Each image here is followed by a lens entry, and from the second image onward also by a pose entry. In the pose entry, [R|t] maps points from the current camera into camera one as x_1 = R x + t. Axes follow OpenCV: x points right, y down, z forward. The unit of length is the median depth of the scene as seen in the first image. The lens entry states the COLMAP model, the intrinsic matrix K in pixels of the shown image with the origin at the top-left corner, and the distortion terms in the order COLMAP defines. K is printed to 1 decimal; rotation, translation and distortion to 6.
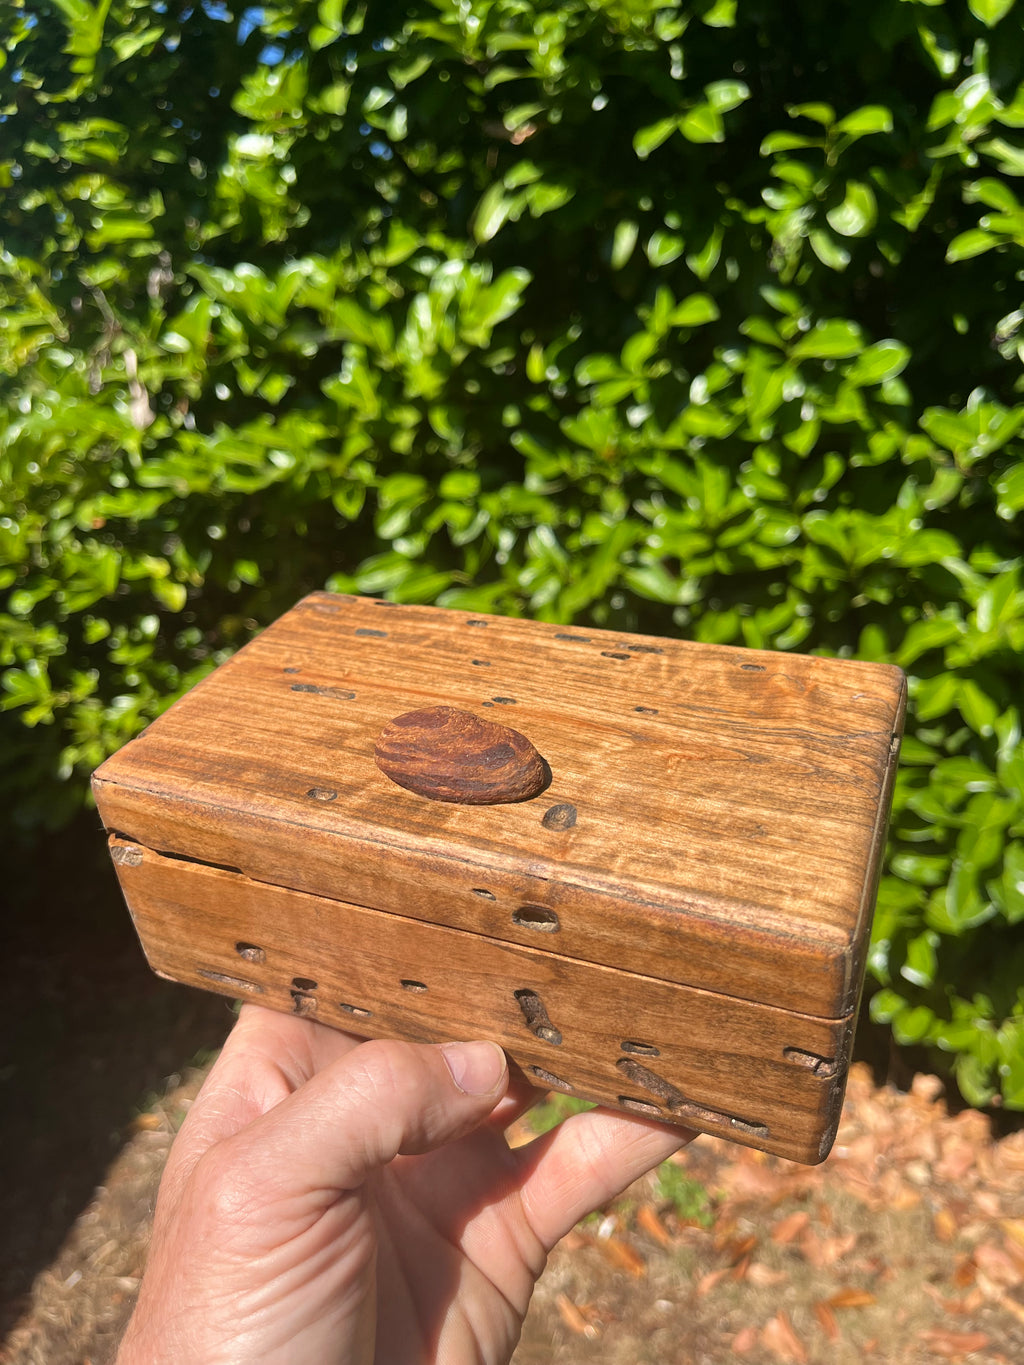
lens RADIAL K [[1083.5, 0, 506.9], [0, 1083.5, 698.5], [0, 0, 1]] dist [0.016249, -0.042284]
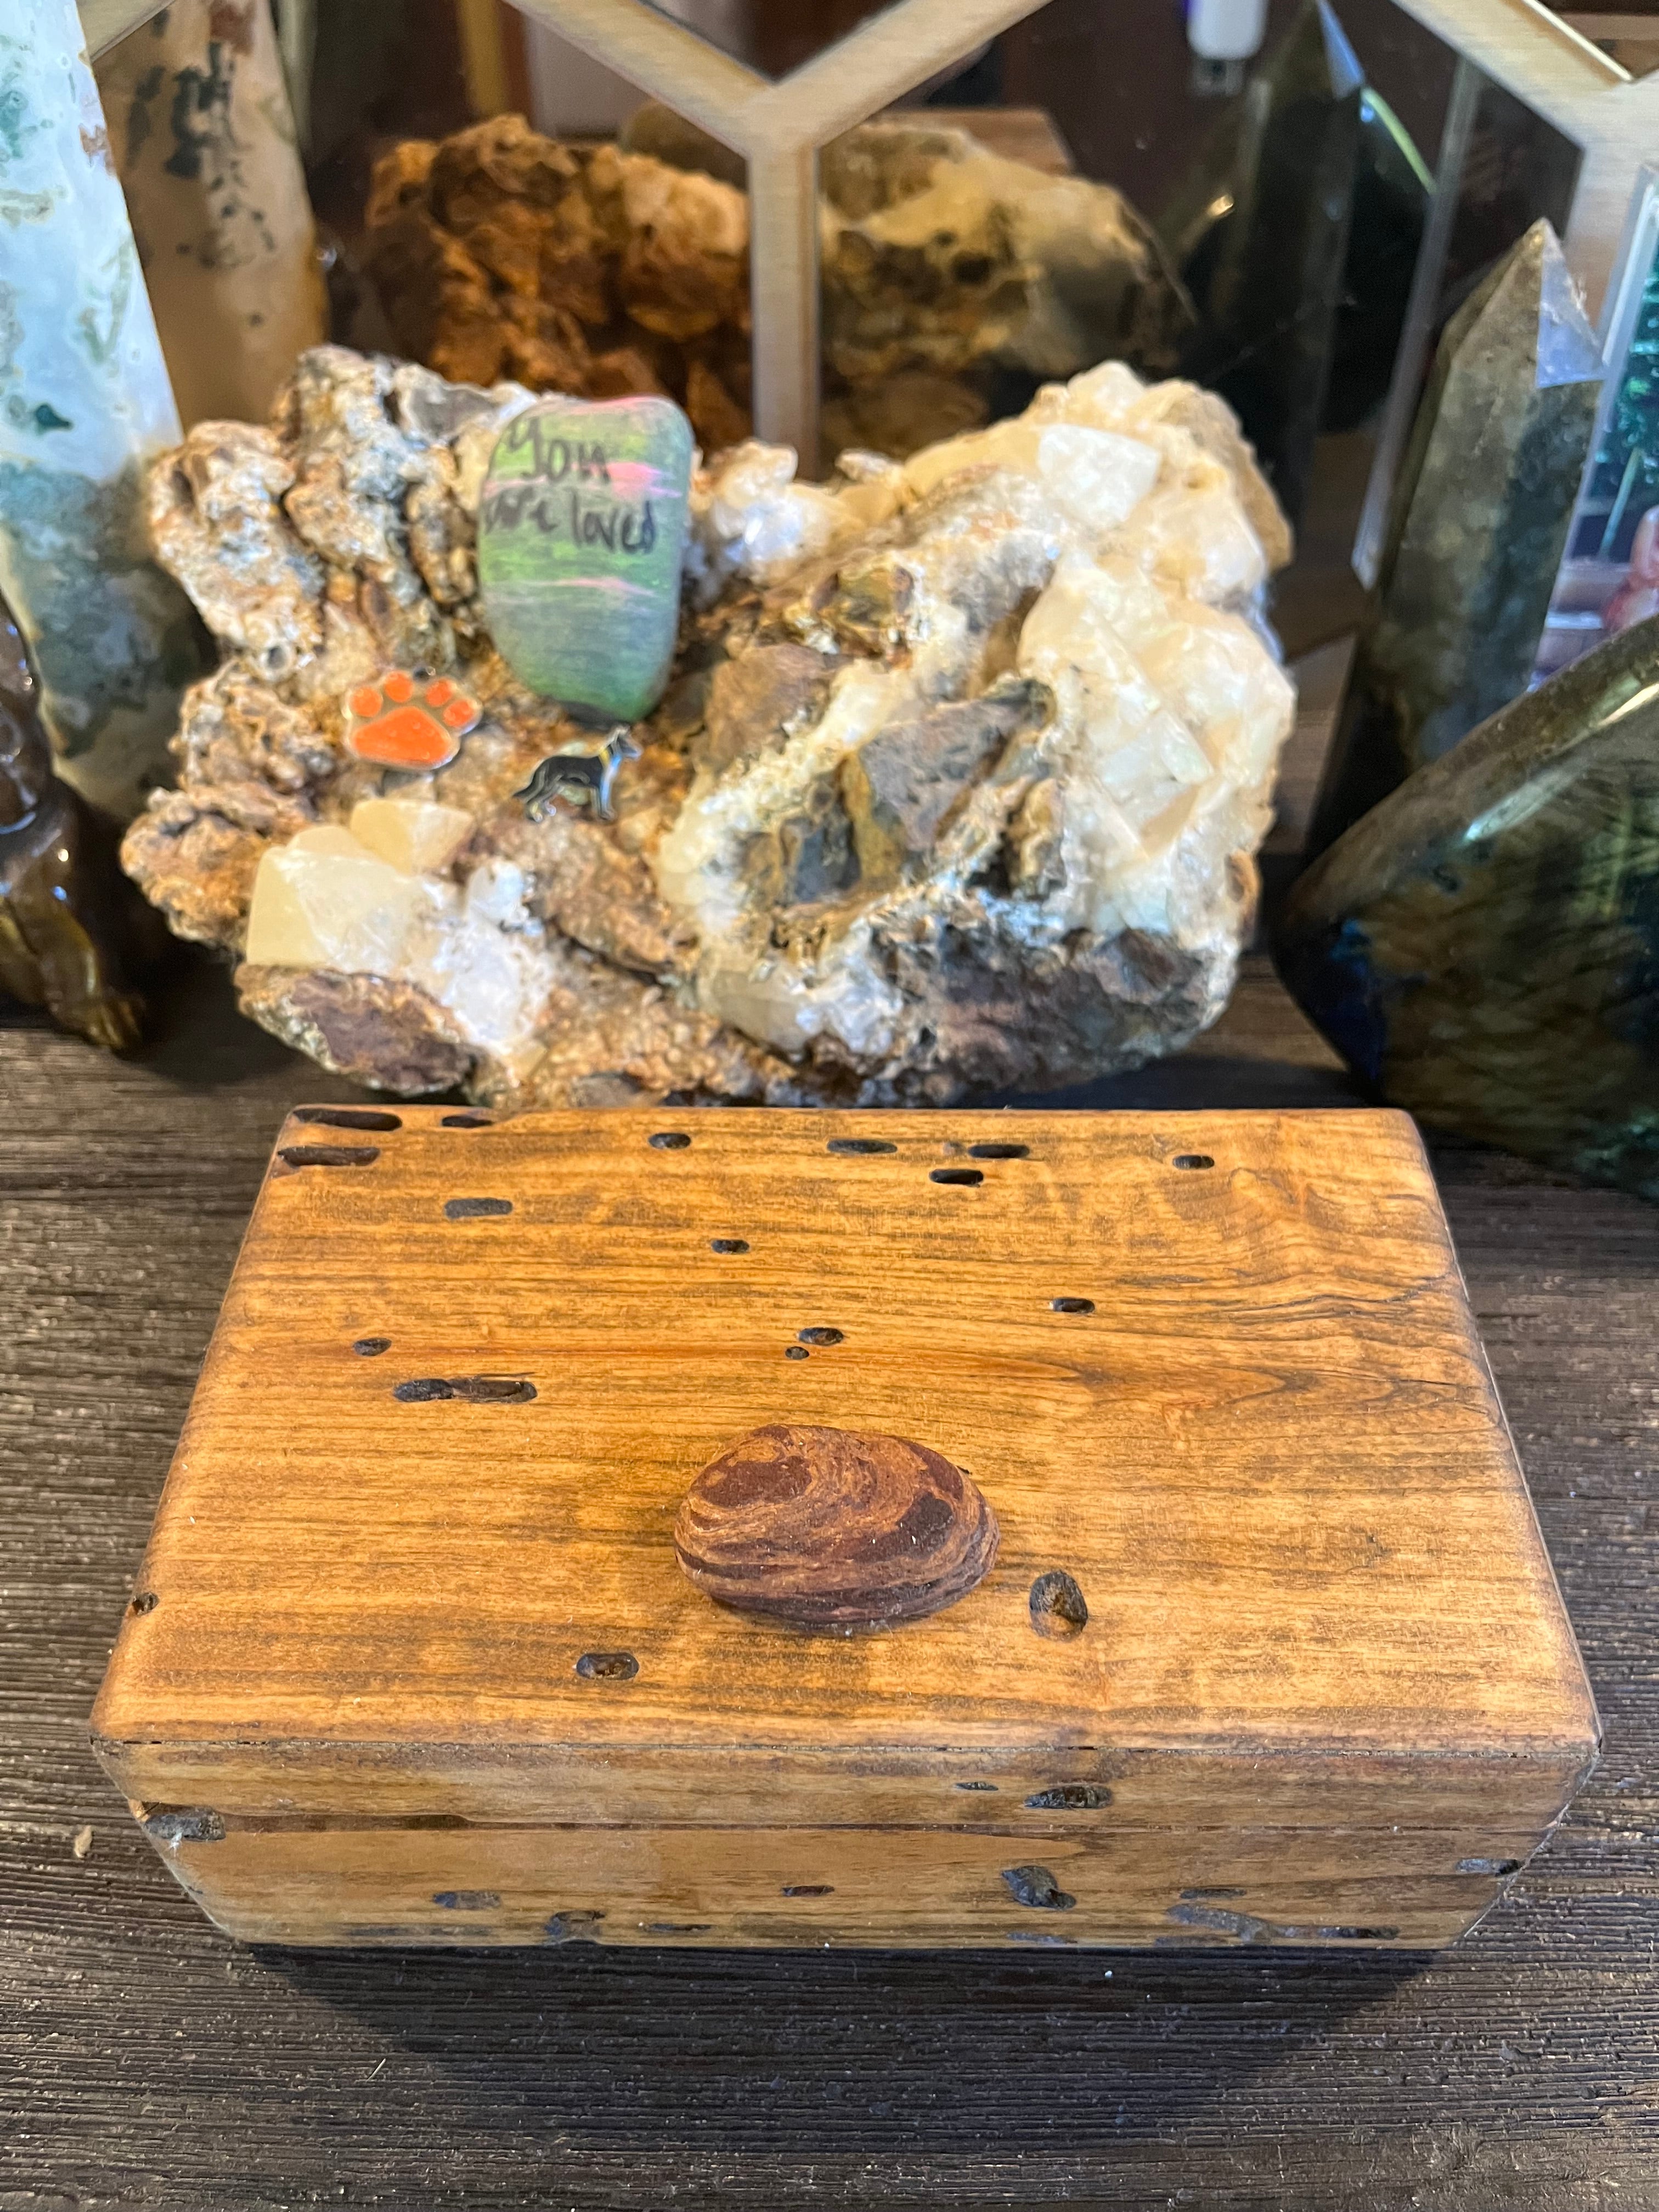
lens RADIAL K [[1755.8, 0, 846.2], [0, 1755.8, 1106.1], [0, 0, 1]] dist [0.016249, -0.042284]
pose [[0.924497, -0.224456, 0.308098, -0.266700], [0.143712, 0.953848, 0.263666, -0.383069], [-0.353060, -0.199481, 0.914087, 0.230407]]
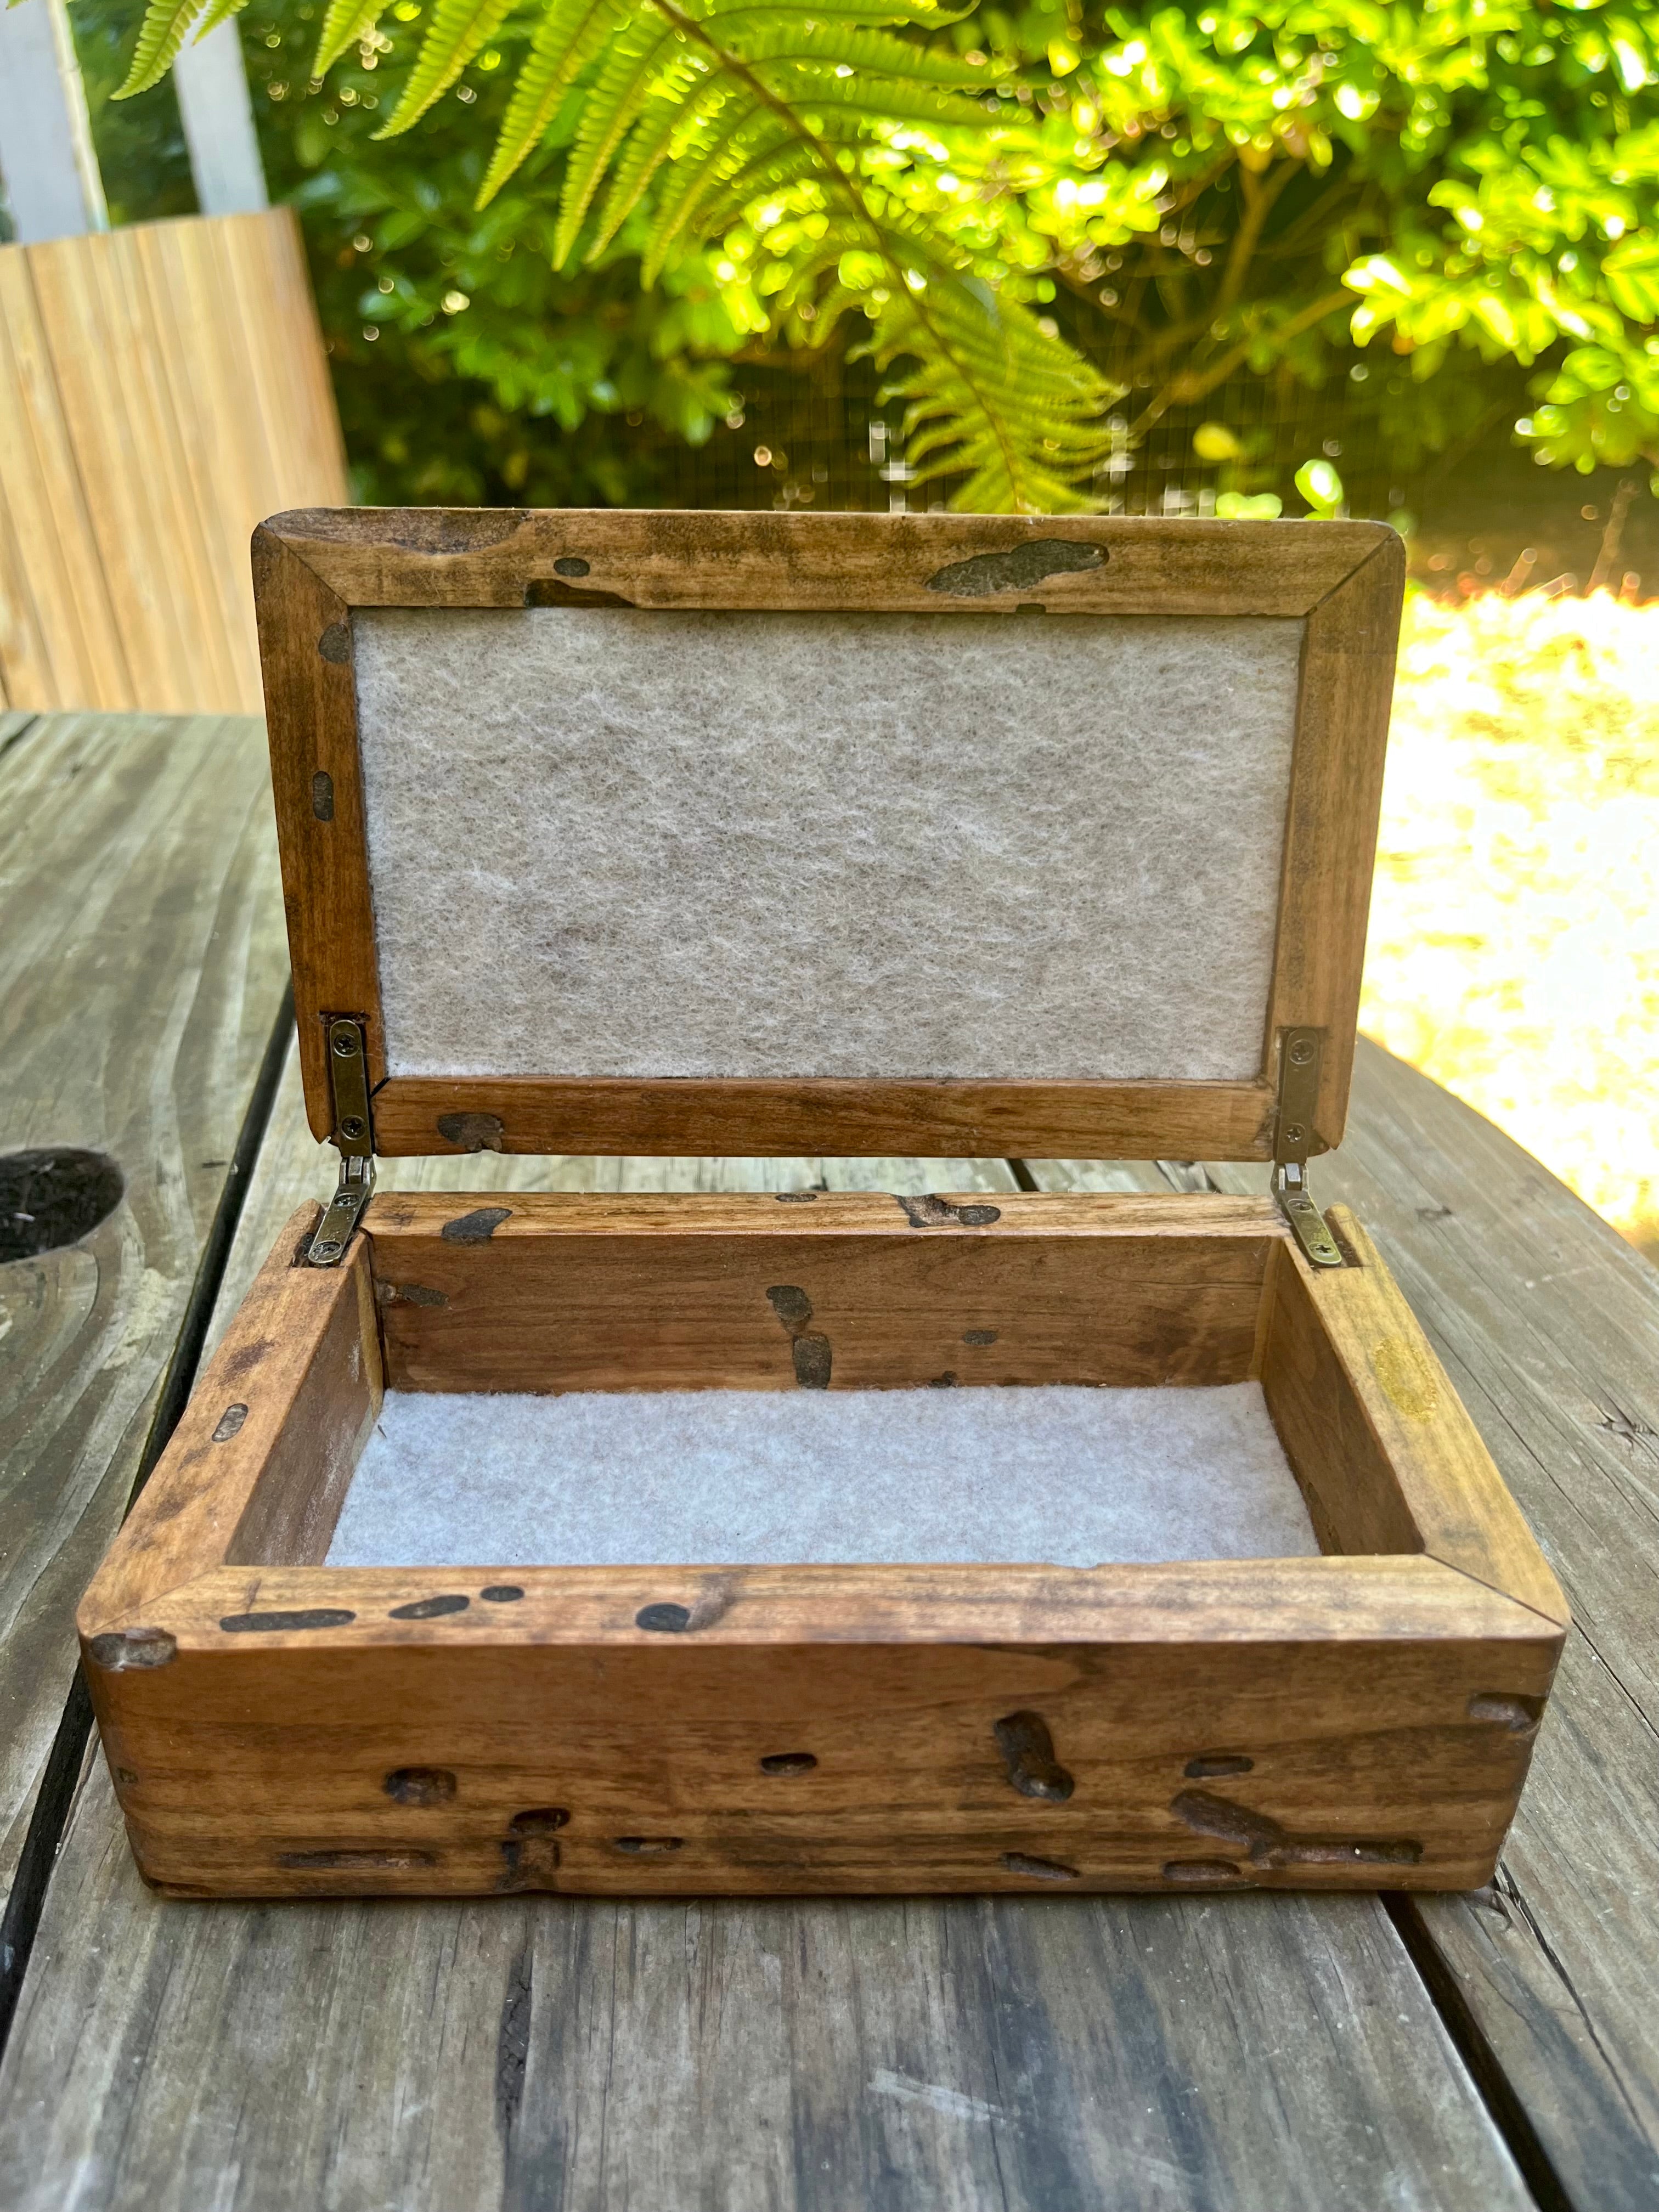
lens RADIAL K [[1755.8, 0, 848.0], [0, 1755.8, 1120.4], [0, 0, 1]] dist [0.016249, -0.042284]
pose [[0.916795, -0.108431, 0.384357, -0.367944], [0.141821, 0.988101, -0.059527, 0.005969], [-0.373329, 0.109084, 0.921263, 0.153978]]
